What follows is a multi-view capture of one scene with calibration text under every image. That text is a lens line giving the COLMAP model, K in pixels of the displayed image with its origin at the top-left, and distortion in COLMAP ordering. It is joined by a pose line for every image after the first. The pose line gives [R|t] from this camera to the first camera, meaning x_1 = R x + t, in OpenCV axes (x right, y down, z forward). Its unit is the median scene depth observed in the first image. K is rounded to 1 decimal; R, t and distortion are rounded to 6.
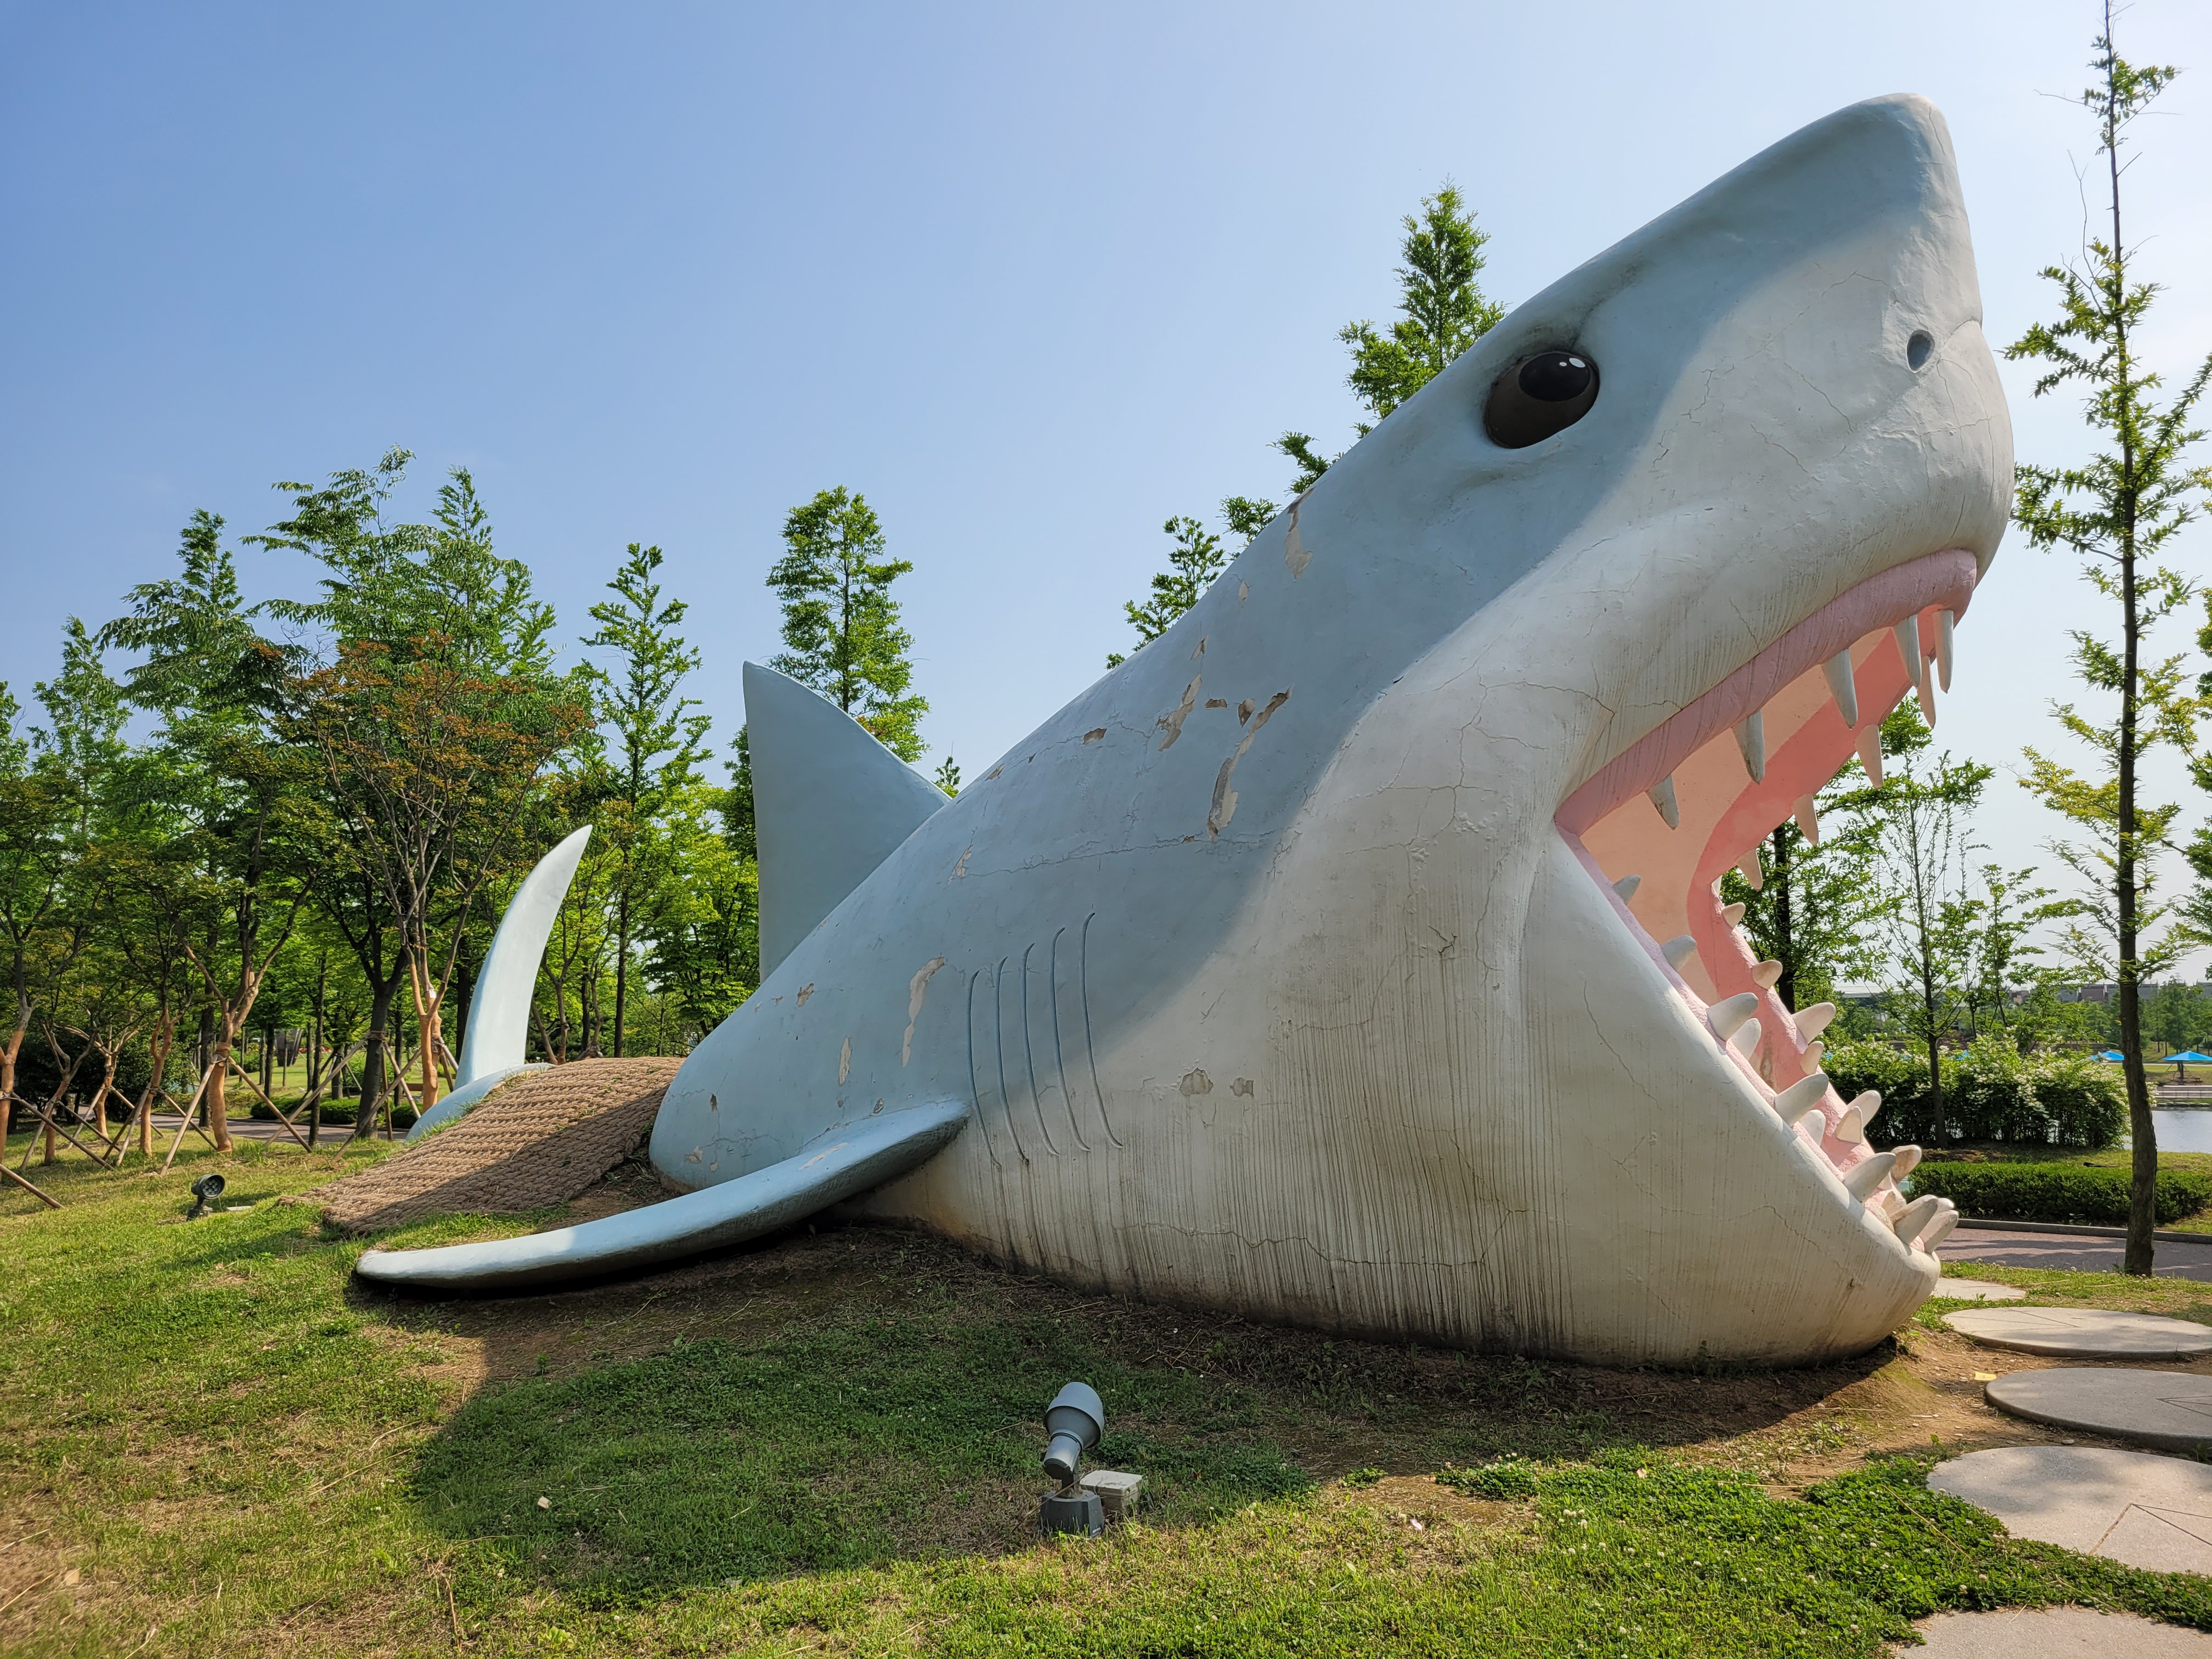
lens RADIAL K [[1676.3, 0, 1111.4], [0, 1676.3, 833.1], [0, 0, 1]] dist [0.033613, -0.011970]
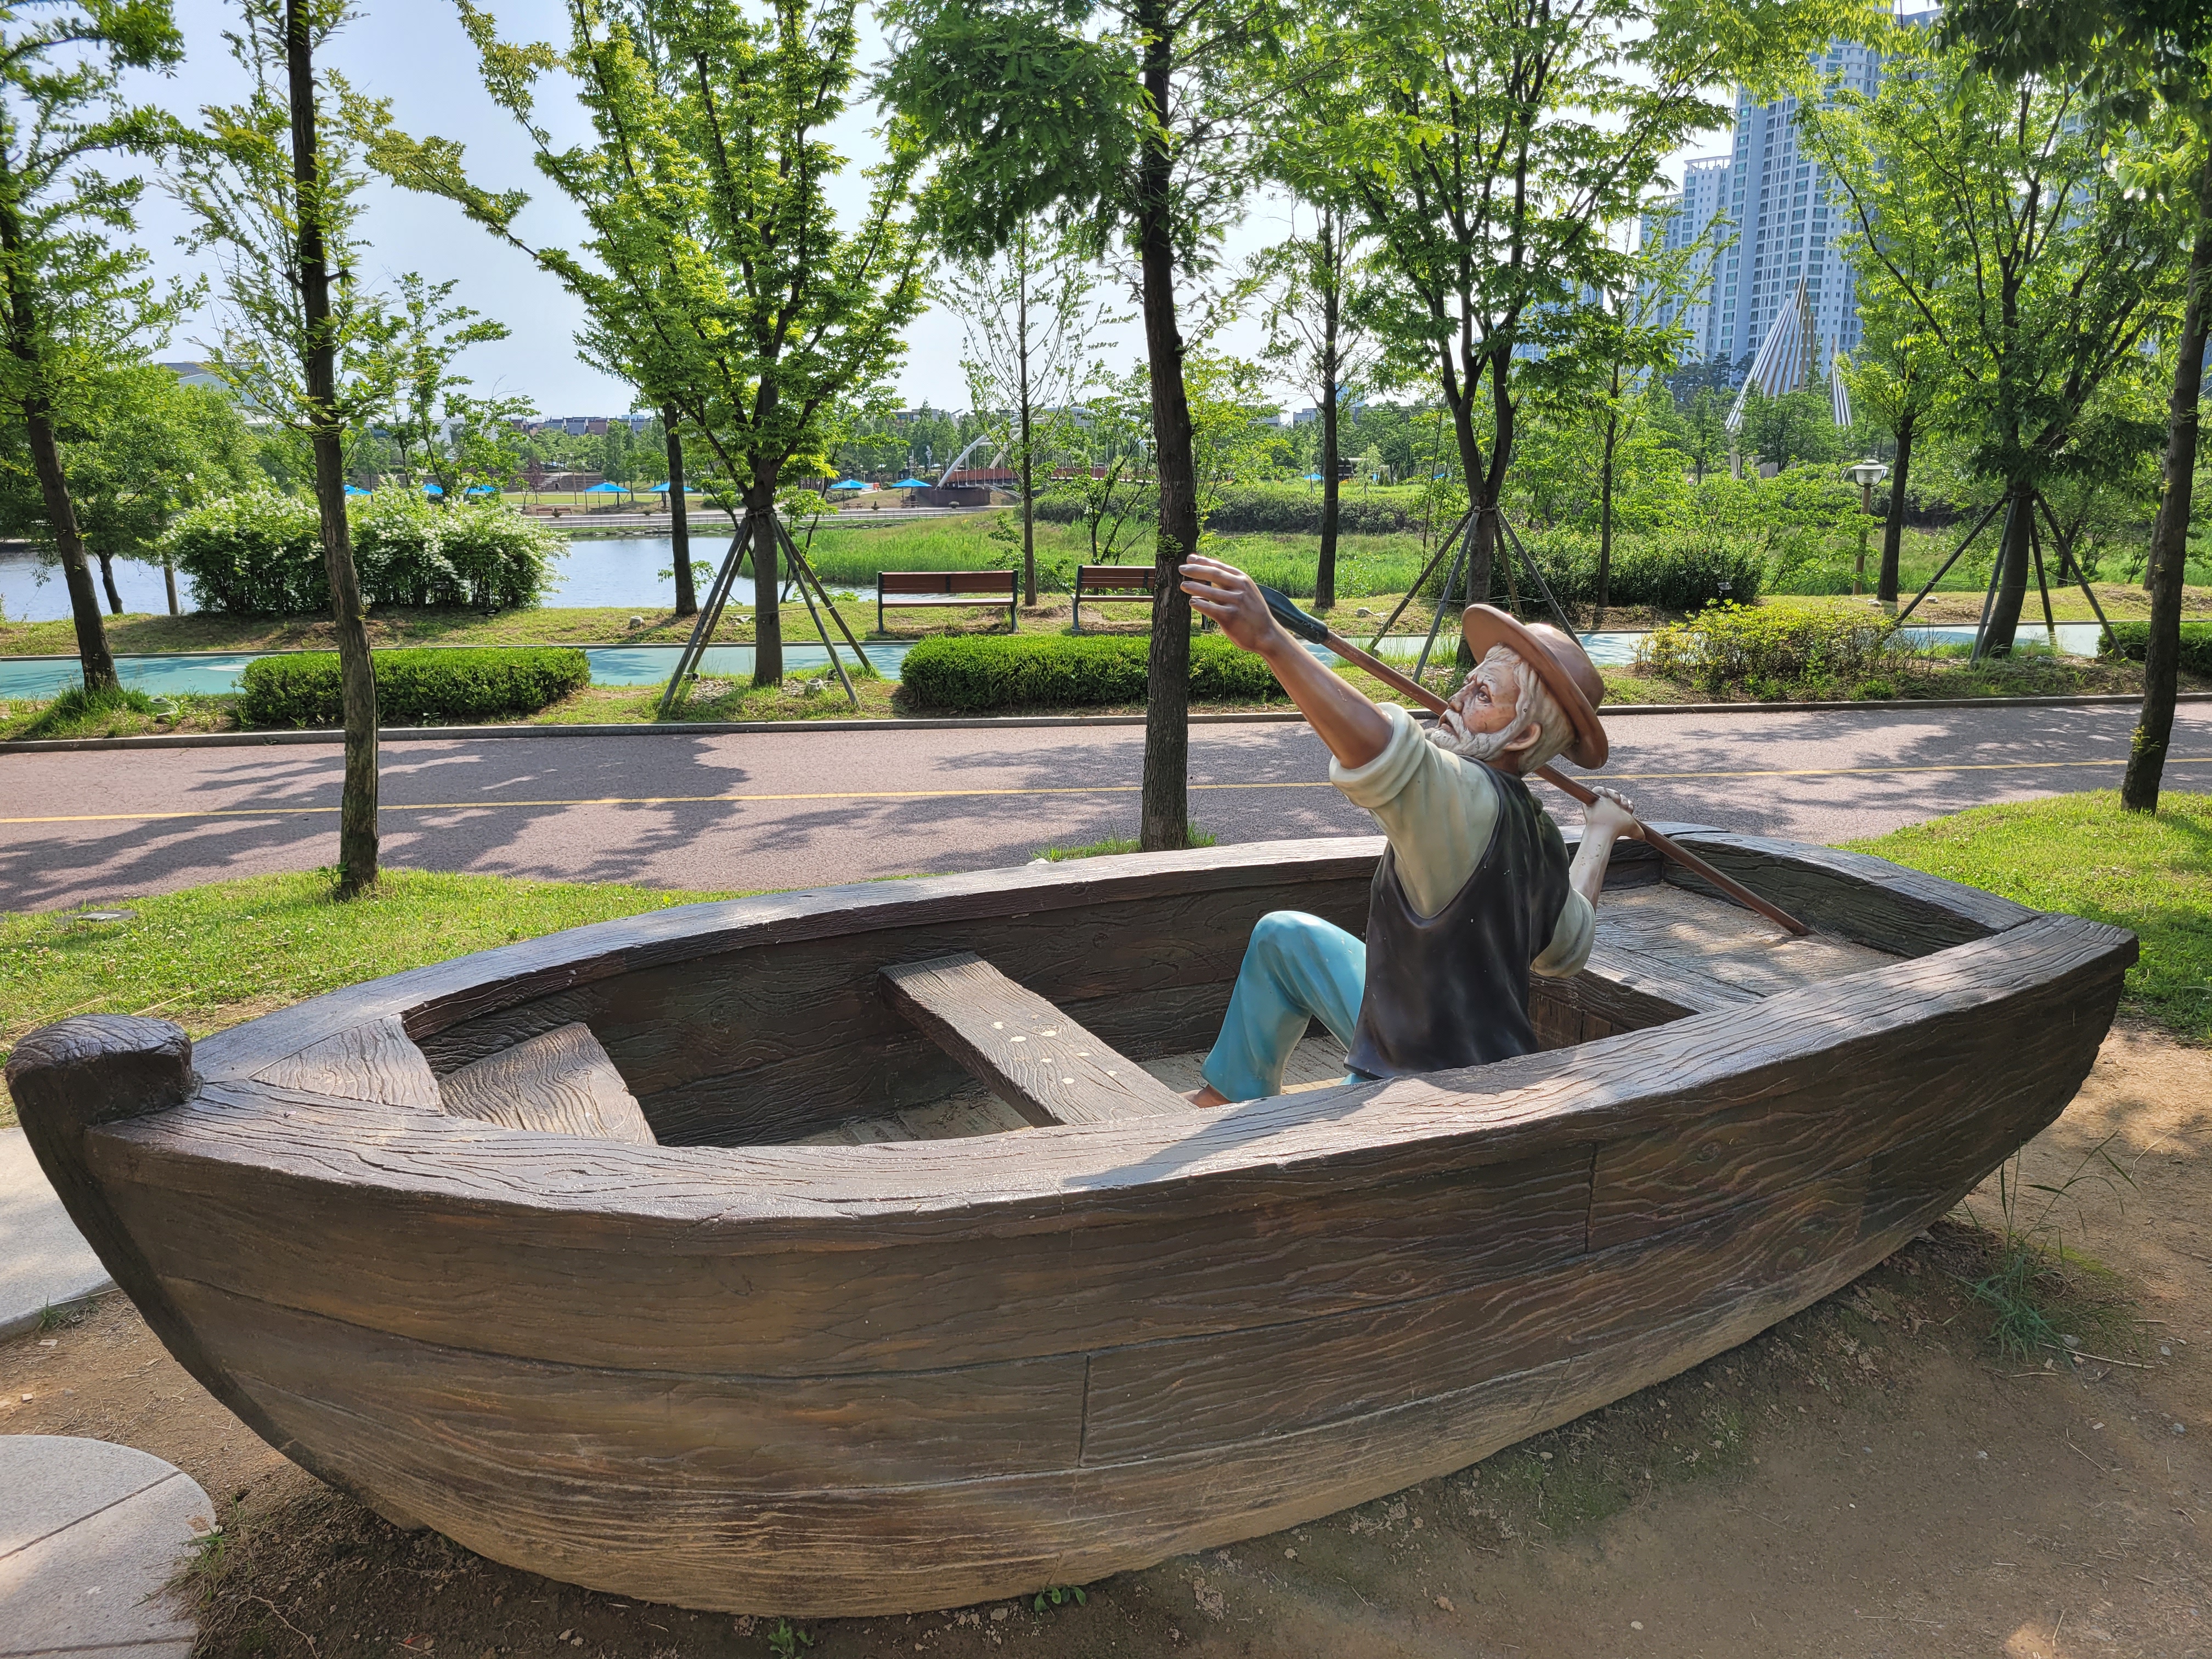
lens RADIAL K [[1676.3, 0, 1105.8], [0, 1676.3, 825.8], [0, 0, 1]] dist [0.033613, -0.011970]
pose [[0.694403, -0.154499, 0.702805, 0.214124], [-0.081390, 0.953548, 0.290037, 0.013724], [-0.714969, -0.258603, 0.649572, 0.222090]]
